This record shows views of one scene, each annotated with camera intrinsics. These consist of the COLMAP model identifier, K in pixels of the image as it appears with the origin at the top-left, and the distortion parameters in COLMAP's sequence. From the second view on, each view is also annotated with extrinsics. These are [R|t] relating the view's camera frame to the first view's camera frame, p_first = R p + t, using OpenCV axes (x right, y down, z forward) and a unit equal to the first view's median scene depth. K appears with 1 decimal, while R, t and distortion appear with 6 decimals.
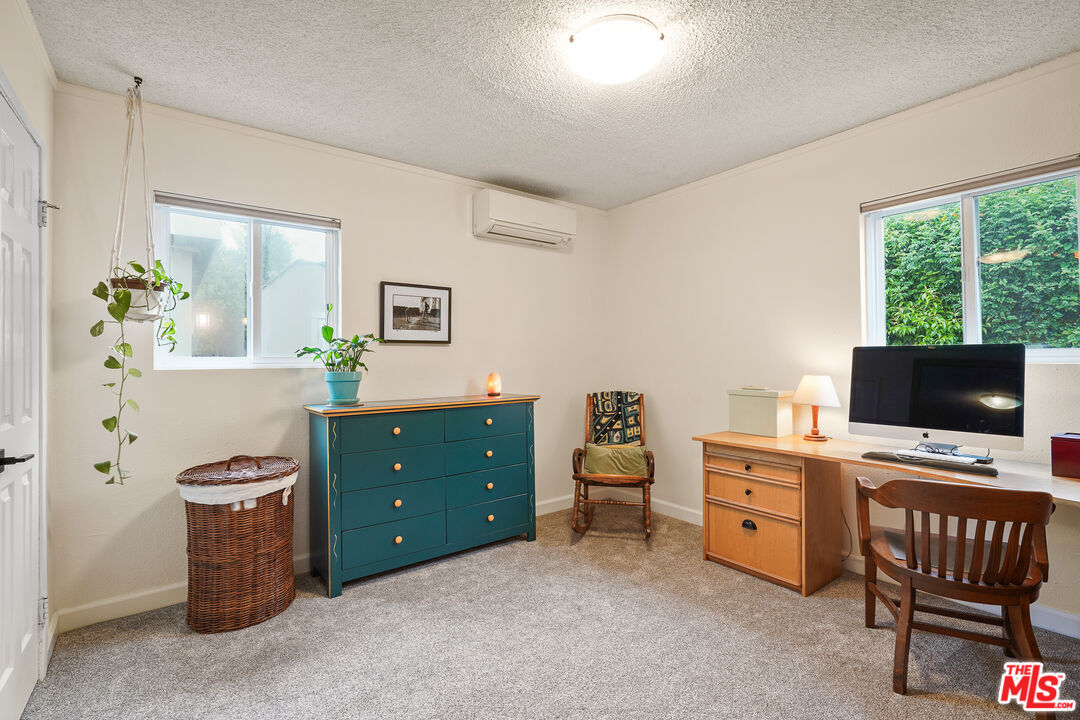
lens RADIAL K [[510.9, 0, 543.0], [0, 510.9, 350.6], [0, 0, 1]] dist [-0.000309, 0.000534]
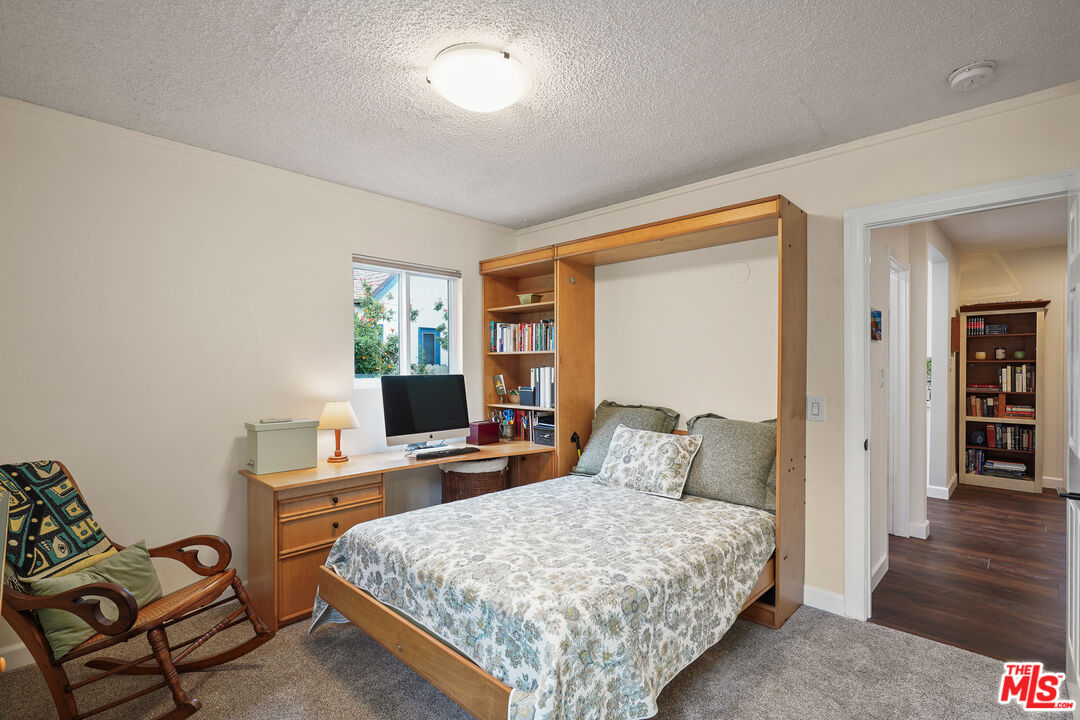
lens RADIAL K [[499.1, 0, 547.6], [0, 499.1, 359.1], [0, 0, 1]] dist [-0.000338, 0.000589]
pose [[-0.159438, 0.019238, 0.987020, -0.586496], [-0.011138, 0.999711, -0.021284, -0.025502], [-0.987145, -0.014387, -0.159178, 0.713623]]
